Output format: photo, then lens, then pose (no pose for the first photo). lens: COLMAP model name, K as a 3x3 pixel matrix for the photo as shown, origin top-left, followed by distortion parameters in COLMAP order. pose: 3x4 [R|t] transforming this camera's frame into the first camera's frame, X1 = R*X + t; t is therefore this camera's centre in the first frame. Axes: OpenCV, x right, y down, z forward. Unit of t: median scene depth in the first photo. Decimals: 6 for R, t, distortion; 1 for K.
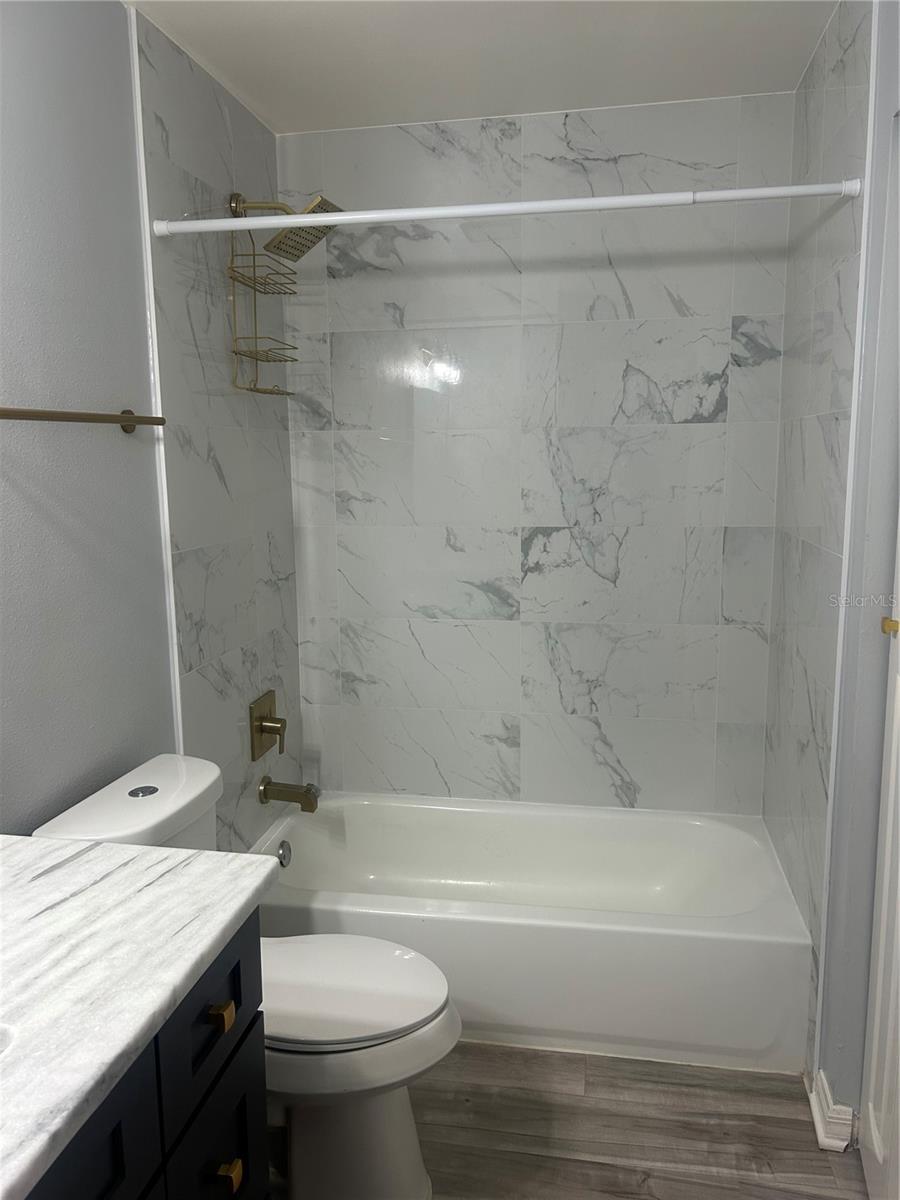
lens RADIAL K [[898.7, 0, 444.1], [0, 898.7, 596.6], [0, 0, 1]] dist [0.053374, -0.065342]
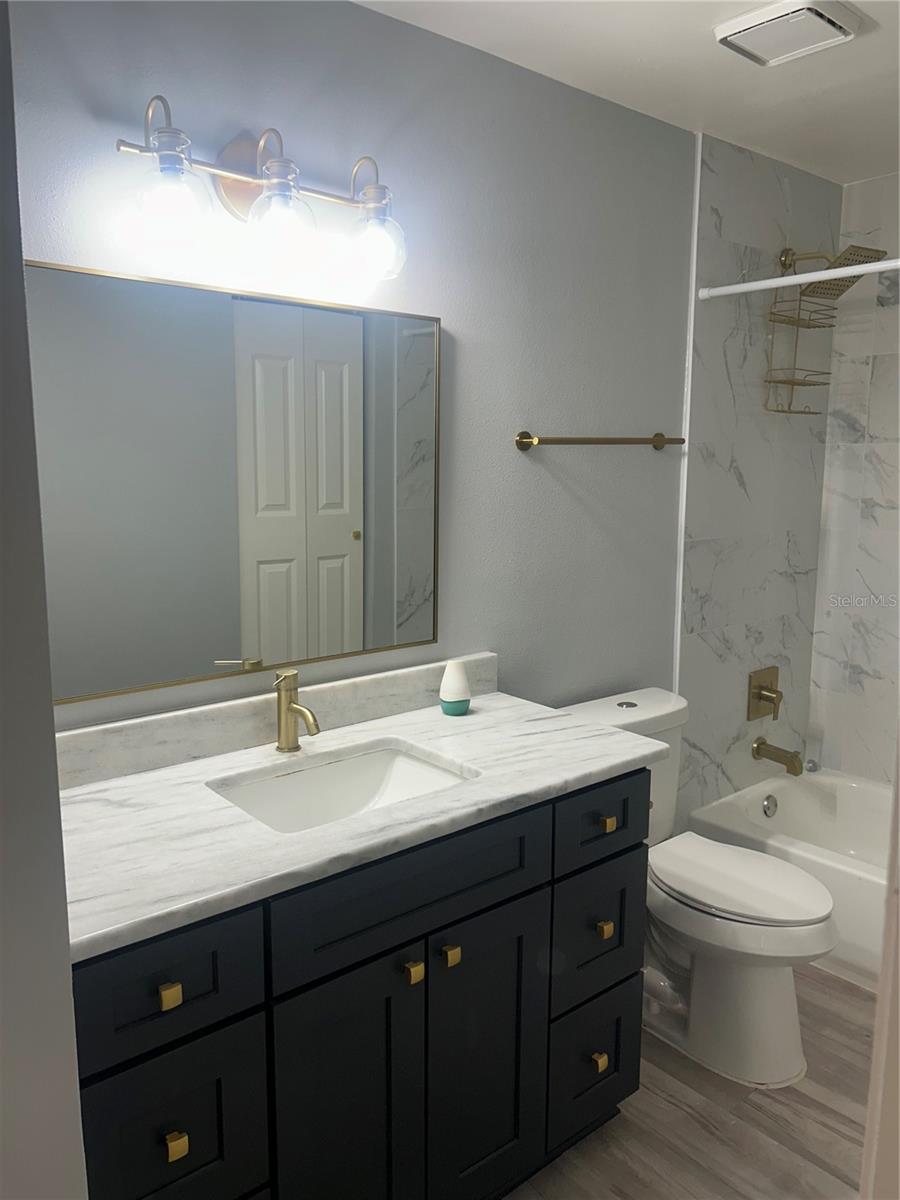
lens RADIAL K [[898.7, 0, 454.2], [0, 898.7, 603.2], [0, 0, 1]] dist [0.053374, -0.065342]
pose [[0.770534, 0.113487, -0.627215, 0.221284], [-0.109982, 0.992935, 0.044545, 0.016605], [0.627839, 0.034659, 0.777571, -0.184604]]
